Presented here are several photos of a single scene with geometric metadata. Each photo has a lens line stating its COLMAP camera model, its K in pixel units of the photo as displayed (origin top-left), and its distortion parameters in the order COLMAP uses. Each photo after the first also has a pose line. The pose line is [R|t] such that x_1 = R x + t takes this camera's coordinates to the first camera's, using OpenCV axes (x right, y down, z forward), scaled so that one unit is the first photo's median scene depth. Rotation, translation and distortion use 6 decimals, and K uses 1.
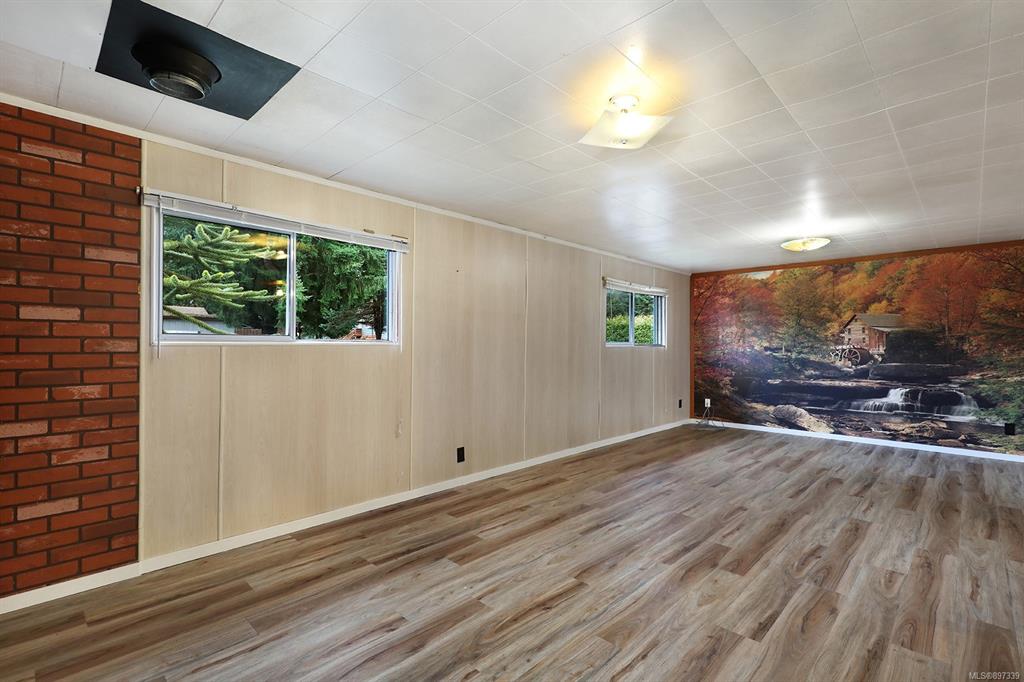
lens RADIAL K [[474.3, 0, 525.4], [0, 474.3, 337.6], [0, 0, 1]] dist [0.001729, 0.000241]
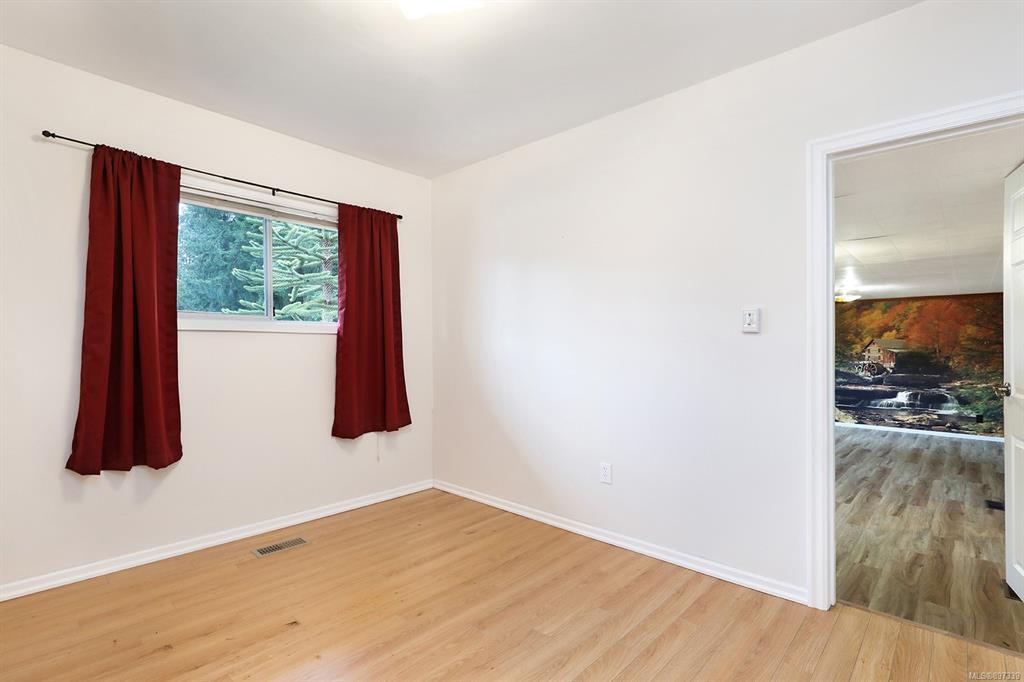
lens RADIAL K [[461.2, 0, 529.0], [0, 461.2, 339.5], [0, 0, 1]] dist [0.002196, 0.000114]
pose [[0.999982, 0.002031, -0.005626, -0.393000], [-0.002057, 0.999987, -0.004633, -0.048028], [0.005616, 0.004645, 0.999973, -0.464977]]
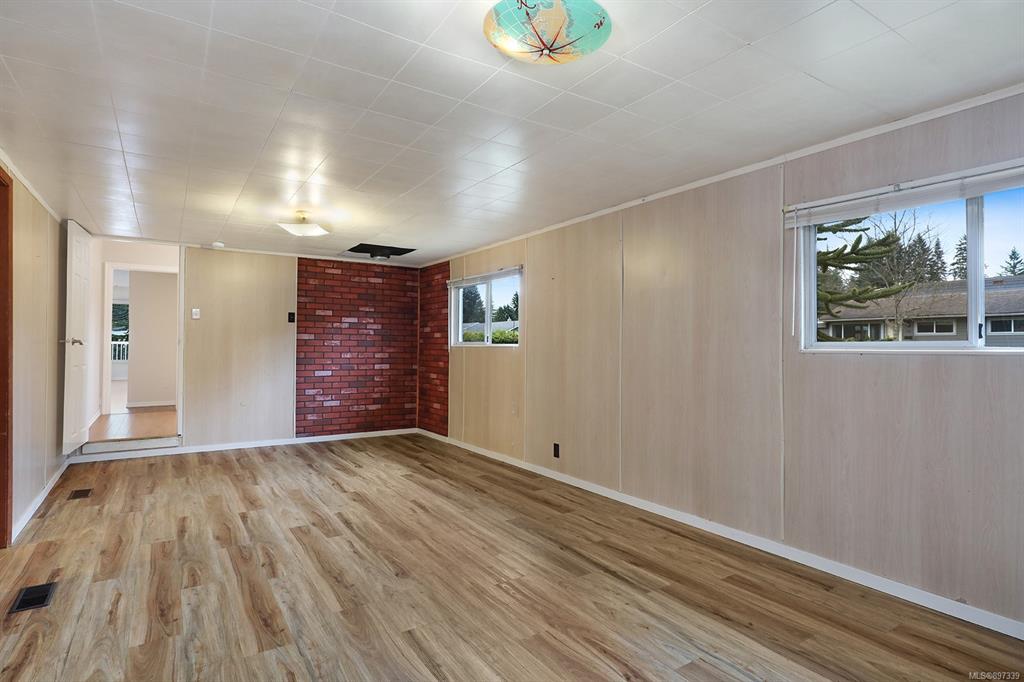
lens RADIAL K [[542.0, 0, 512.0], [0, 542.0, 341.0], [0, 0, 1]] dist [-0.002839, -0.000781]
pose [[-0.243616, -0.017655, -0.969711, 0.847422], [0.004986, 0.999798, -0.019455, 0.019674], [0.969859, -0.009575, -0.243479, 0.953467]]
